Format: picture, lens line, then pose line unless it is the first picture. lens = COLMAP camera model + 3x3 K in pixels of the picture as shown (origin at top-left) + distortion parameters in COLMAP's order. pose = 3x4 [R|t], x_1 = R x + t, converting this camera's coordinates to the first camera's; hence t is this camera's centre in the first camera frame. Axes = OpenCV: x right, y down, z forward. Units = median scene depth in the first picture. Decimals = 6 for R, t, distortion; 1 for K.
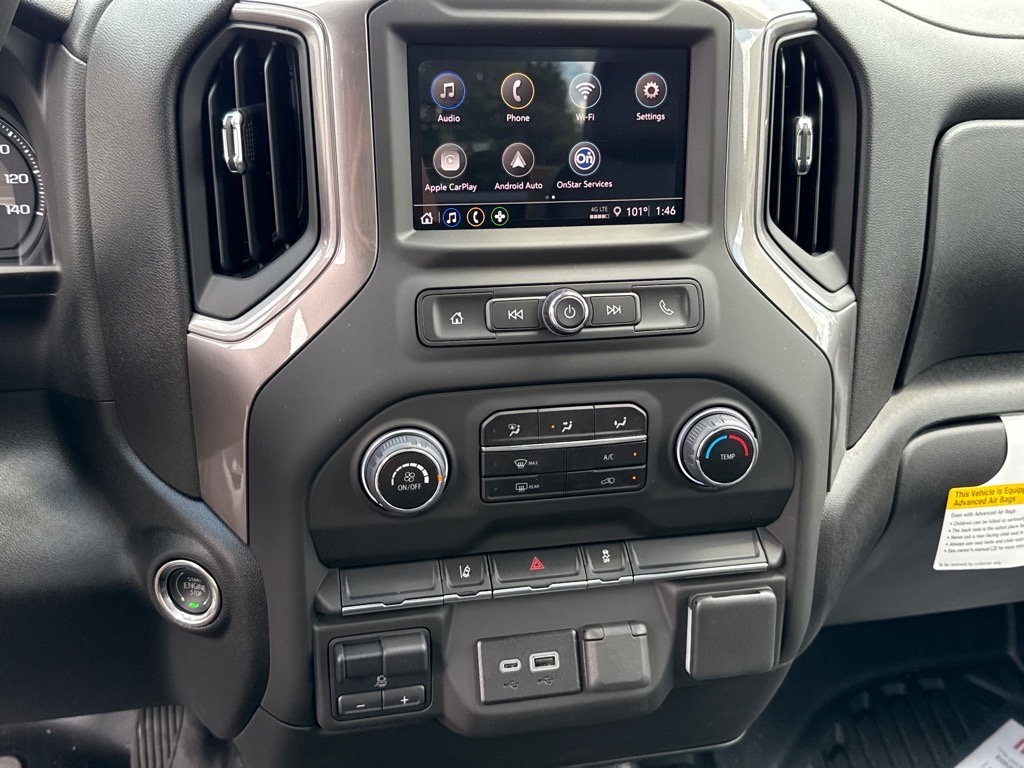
lens RADIAL K [[1016.0, 0, 512.0], [0, 1016.0, 384.0], [0, 0, 1]] dist [0.056046, -0.004294]
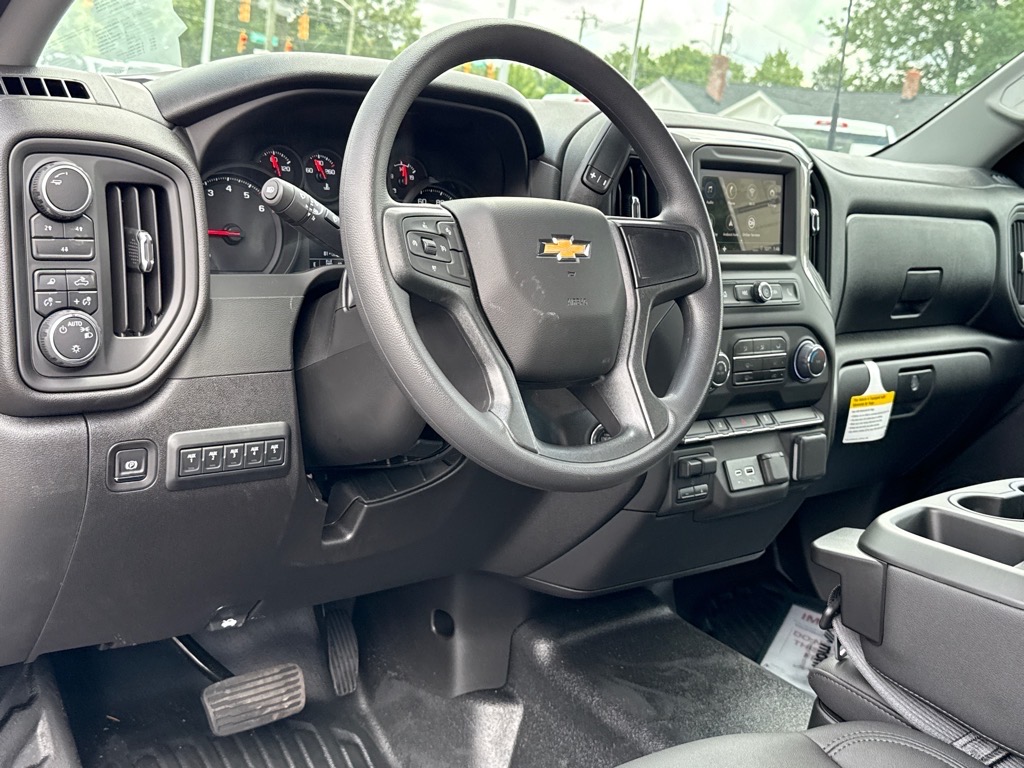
lens RADIAL K [[1126.6, 0, 512.0], [0, 1126.6, 384.0], [0, 0, 1]] dist [0.010989, -0.003504]
pose [[0.896522, -0.040410, 0.441152, -1.319611], [0.094594, 0.990326, -0.101520, 0.279296], [-0.432782, 0.132745, 0.891672, -0.770297]]
